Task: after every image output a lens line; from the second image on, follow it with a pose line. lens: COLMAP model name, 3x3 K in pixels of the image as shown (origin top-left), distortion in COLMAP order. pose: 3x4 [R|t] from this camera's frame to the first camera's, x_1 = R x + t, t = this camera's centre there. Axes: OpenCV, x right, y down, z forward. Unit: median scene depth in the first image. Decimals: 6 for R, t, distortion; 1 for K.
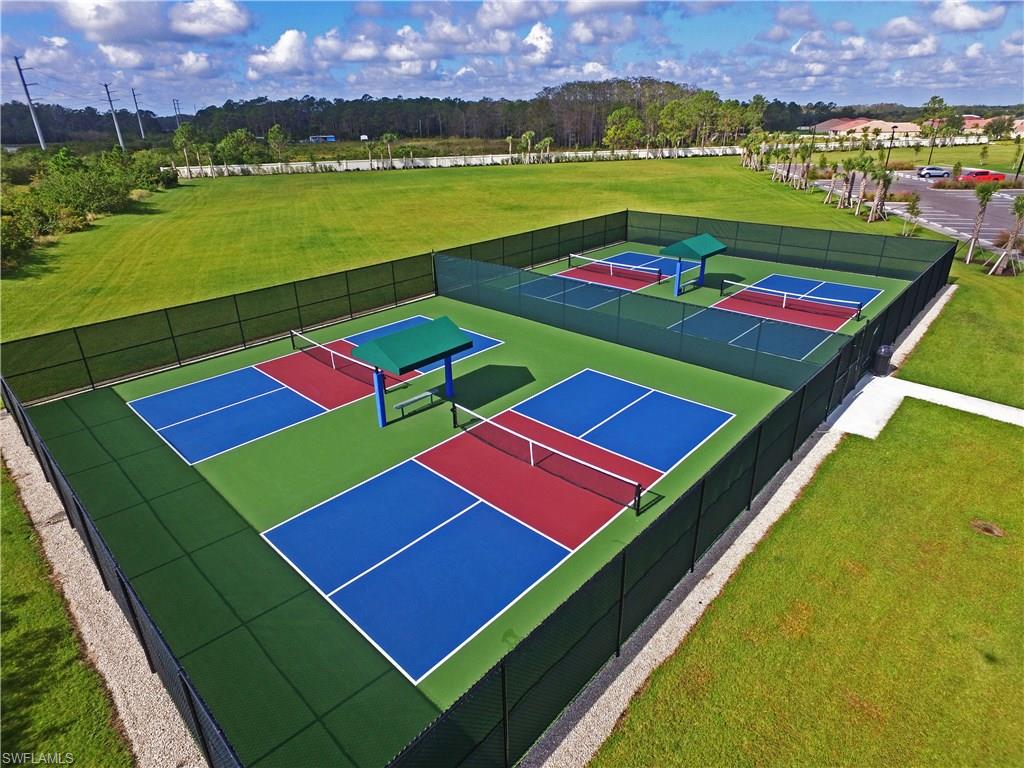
lens RADIAL K [[587.3, 0, 511.1], [0, 587.3, 385.3], [0, 0, 1]] dist [-0.000361, 0.000139]
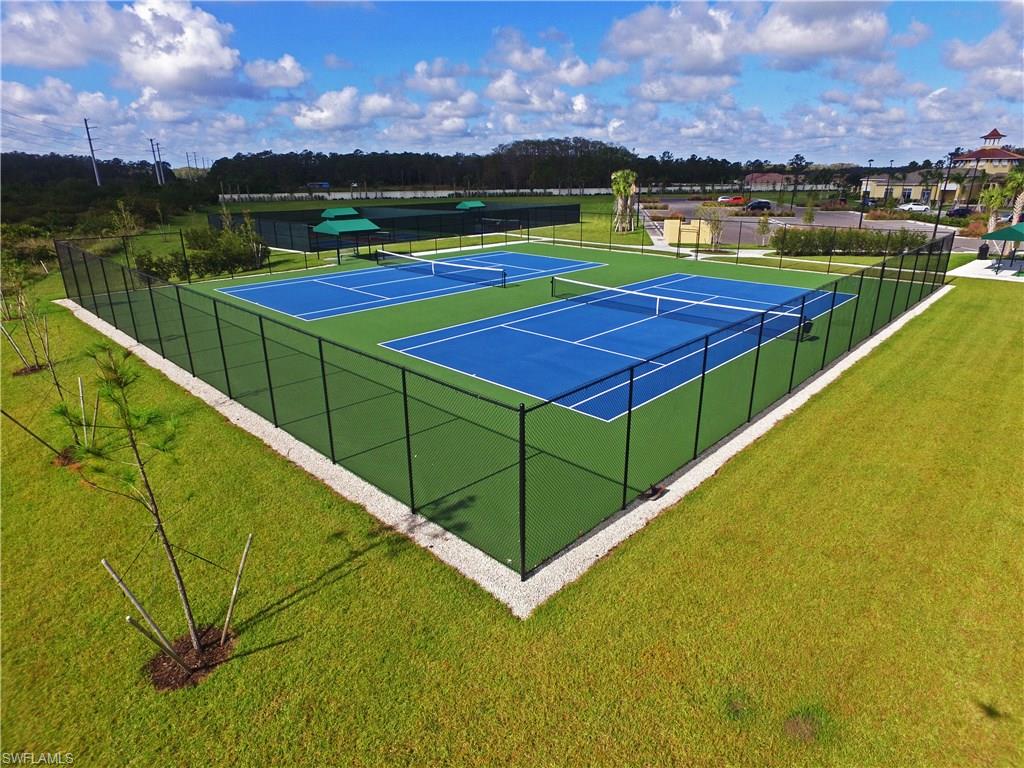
lens RADIAL K [[587.3, 0, 514.6], [0, 587.3, 381.7], [0, 0, 1]] dist [-0.000361, 0.000139]
pose [[0.999789, 0.002039, 0.020434, 0.259777], [-0.000229, 0.996107, -0.088149, 0.405565], [-0.020534, 0.088126, 0.995898, -0.773882]]
